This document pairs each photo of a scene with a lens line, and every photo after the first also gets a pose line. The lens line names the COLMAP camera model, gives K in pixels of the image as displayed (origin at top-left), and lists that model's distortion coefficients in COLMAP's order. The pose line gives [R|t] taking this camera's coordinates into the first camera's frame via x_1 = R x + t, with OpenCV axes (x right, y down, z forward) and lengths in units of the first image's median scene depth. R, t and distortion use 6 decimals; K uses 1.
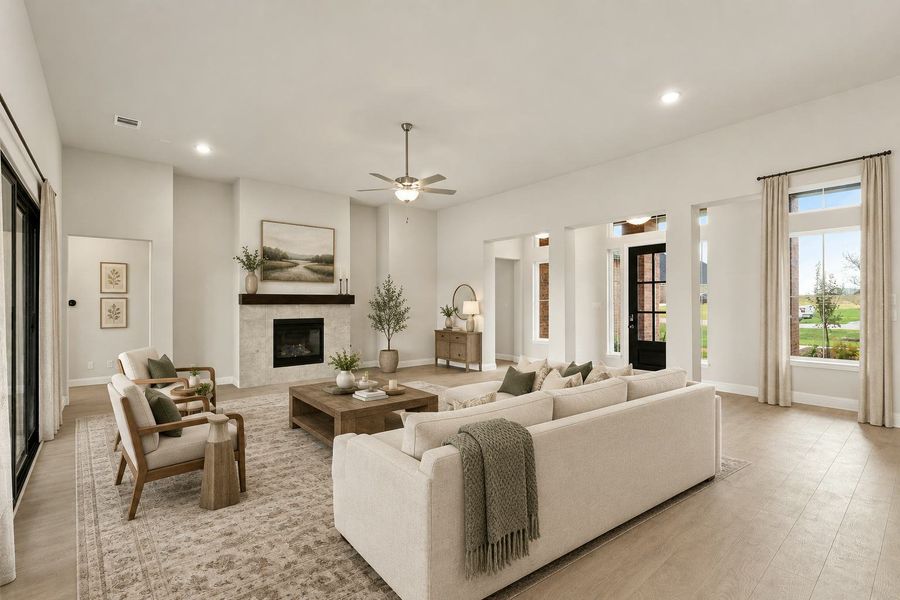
lens RADIAL K [[409.5, 0, 450.0], [0, 409.5, 300.0], [0, 0, 1]] dist [-0.000907, 0.000280]
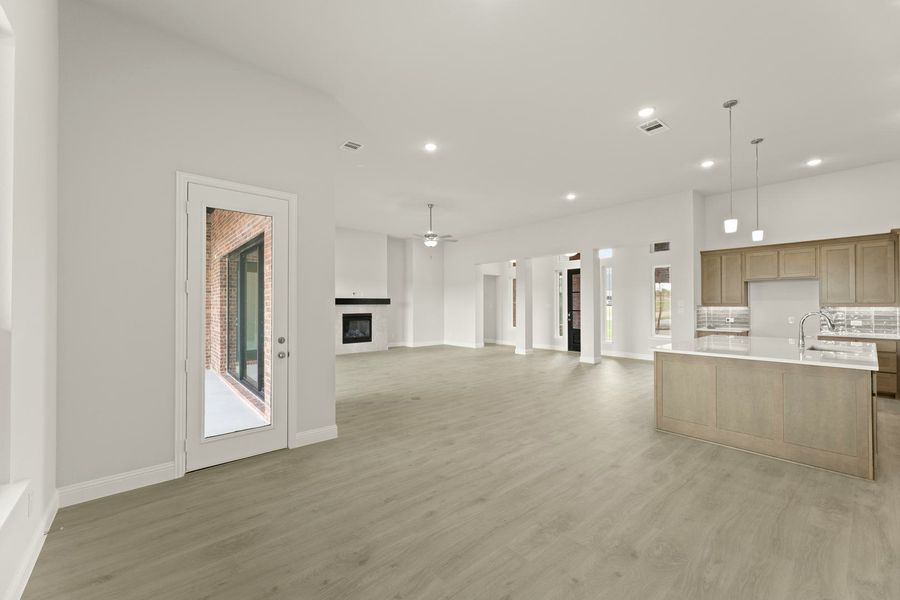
lens RADIAL K [[357.8, 0, 450.0], [0, 357.8, 300.0], [0, 0, 1]] dist [0.001007, 0.000123]
pose [[0.999978, 0.006022, -0.002824, -0.009663], [-0.006034, 0.999973, -0.004086, -0.001415], [0.002799, 0.004103, 0.999988, -0.370387]]
